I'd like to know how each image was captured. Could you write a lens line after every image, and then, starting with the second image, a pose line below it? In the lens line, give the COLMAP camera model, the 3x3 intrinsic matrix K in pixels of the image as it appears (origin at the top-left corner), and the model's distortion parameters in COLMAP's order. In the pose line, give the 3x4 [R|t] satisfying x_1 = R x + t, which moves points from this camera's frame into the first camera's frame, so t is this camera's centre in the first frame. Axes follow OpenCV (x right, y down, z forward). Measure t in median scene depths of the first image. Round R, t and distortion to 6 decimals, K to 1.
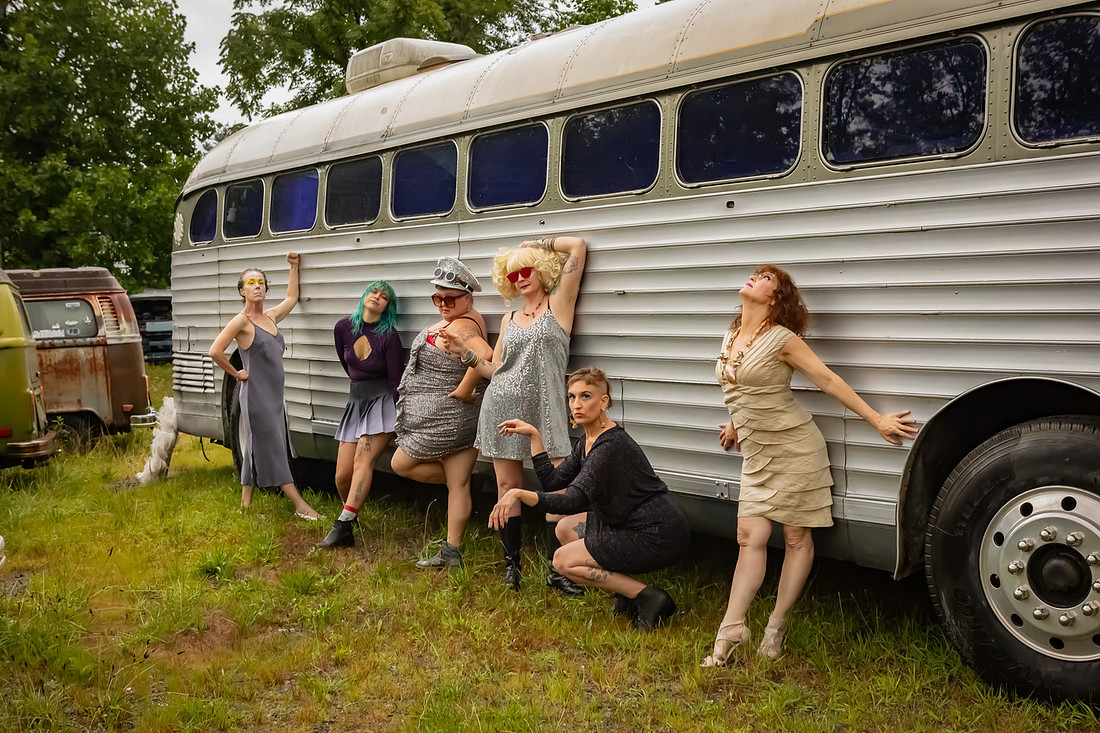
lens RADIAL K [[1396.1, 0, 550.0], [0, 1396.1, 366.5], [0, 0, 1]] dist [-0.002056, 0.045635]
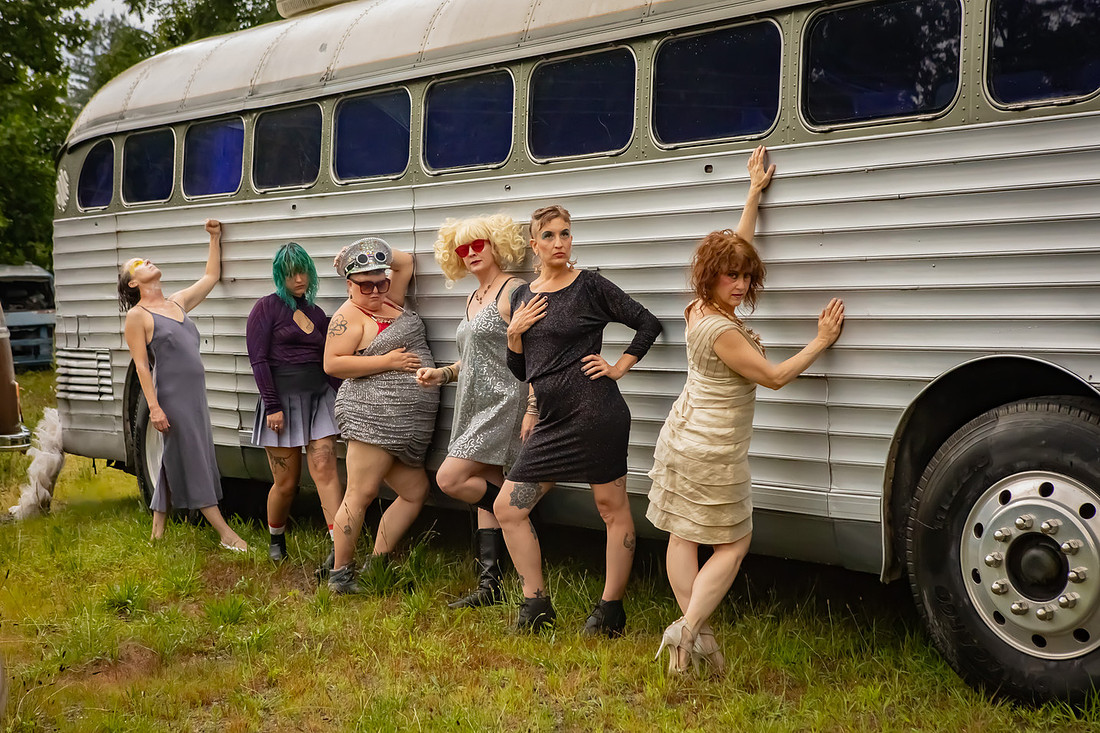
lens RADIAL K [[2110.7, 0, 550.0], [0, 2110.7, 366.5], [0, 0, 1]] dist [0.217607, -0.025048]
pose [[0.999705, -0.010936, -0.021682, 0.039427], [0.010841, 0.999931, -0.004489, 0.010279], [0.021729, 0.004252, 0.999755, -0.243559]]
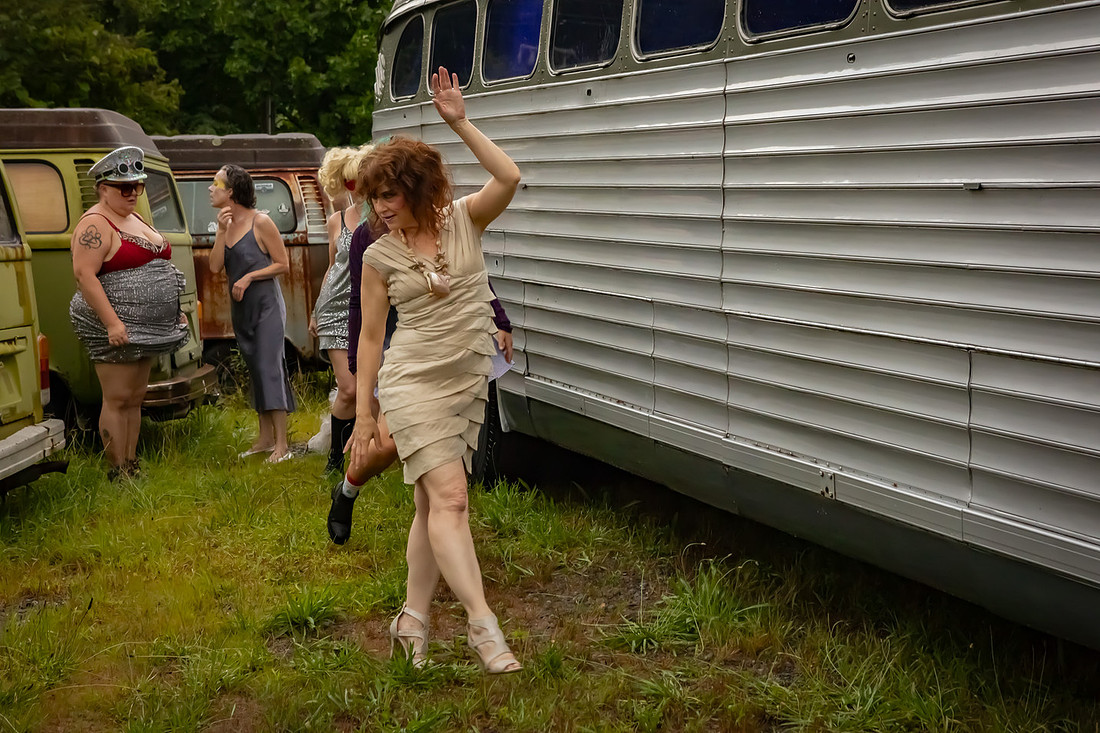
lens RADIAL K [[1833.4, 0, 550.0], [0, 1833.4, 366.5], [0, 0, 1]] dist [0.101873, 0.017833]
pose [[0.967019, 0.046385, -0.250445, 0.057058], [-0.033897, 0.997968, 0.053953, -0.013358], [0.252439, -0.043684, 0.966626, 0.213512]]
